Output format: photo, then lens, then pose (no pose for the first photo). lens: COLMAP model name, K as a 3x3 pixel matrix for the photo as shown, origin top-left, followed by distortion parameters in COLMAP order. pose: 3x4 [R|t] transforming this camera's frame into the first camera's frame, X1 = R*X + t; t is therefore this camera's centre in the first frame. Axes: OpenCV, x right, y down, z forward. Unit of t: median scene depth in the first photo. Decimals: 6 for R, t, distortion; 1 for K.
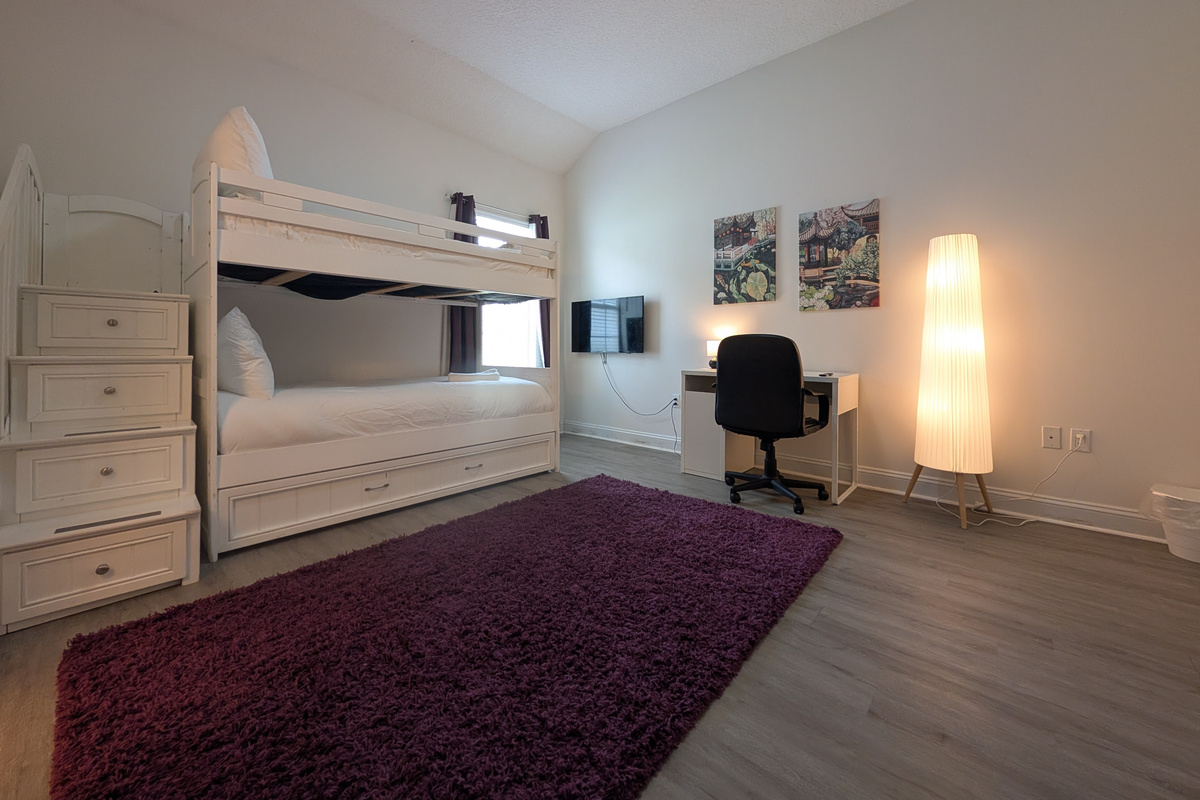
lens RADIAL K [[456.2, 0, 599.0], [0, 456.2, 348.6], [0, 0, 1]] dist [-0.000463, 0.000027]
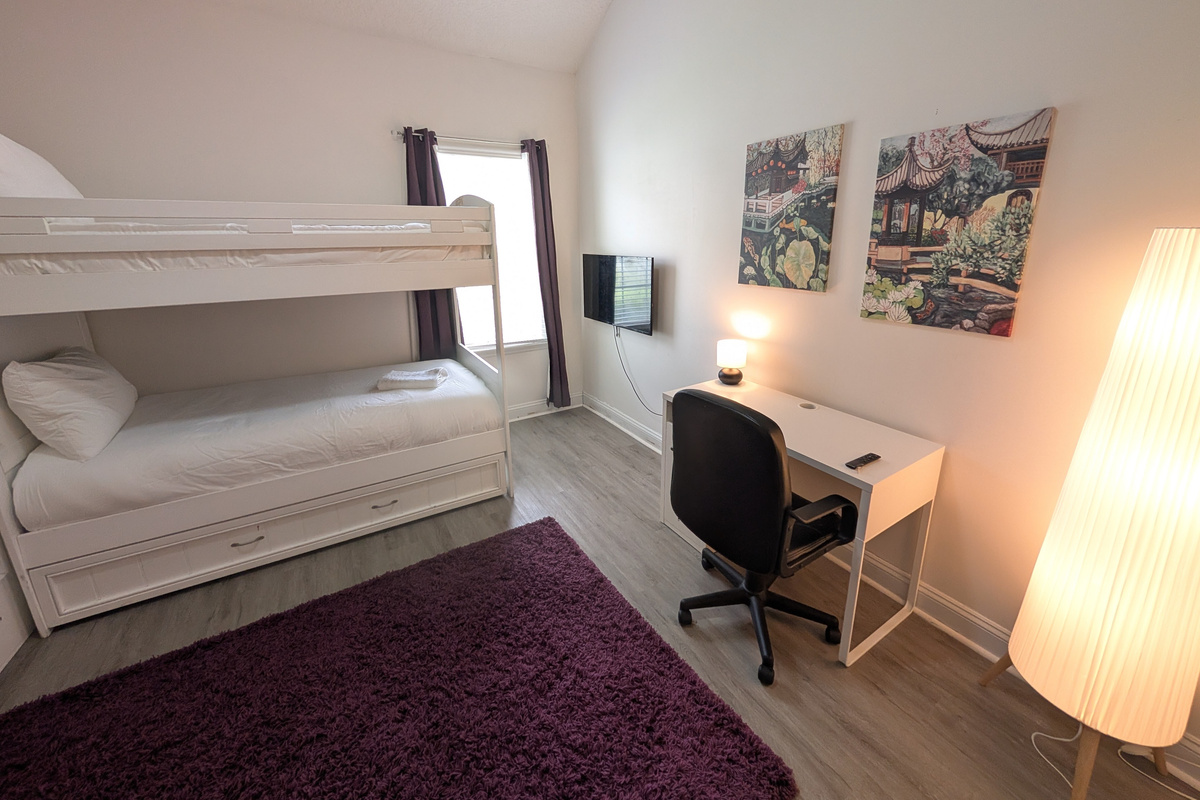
lens RADIAL K [[456.2, 0, 599.0], [0, 456.2, 348.6], [0, 0, 1]] dist [-0.000463, 0.000027]
pose [[0.957356, 0.055528, -0.283523, 0.289538], [0.014396, 0.970968, 0.238774, -0.190829], [0.288551, -0.232674, 0.928763, 0.350698]]
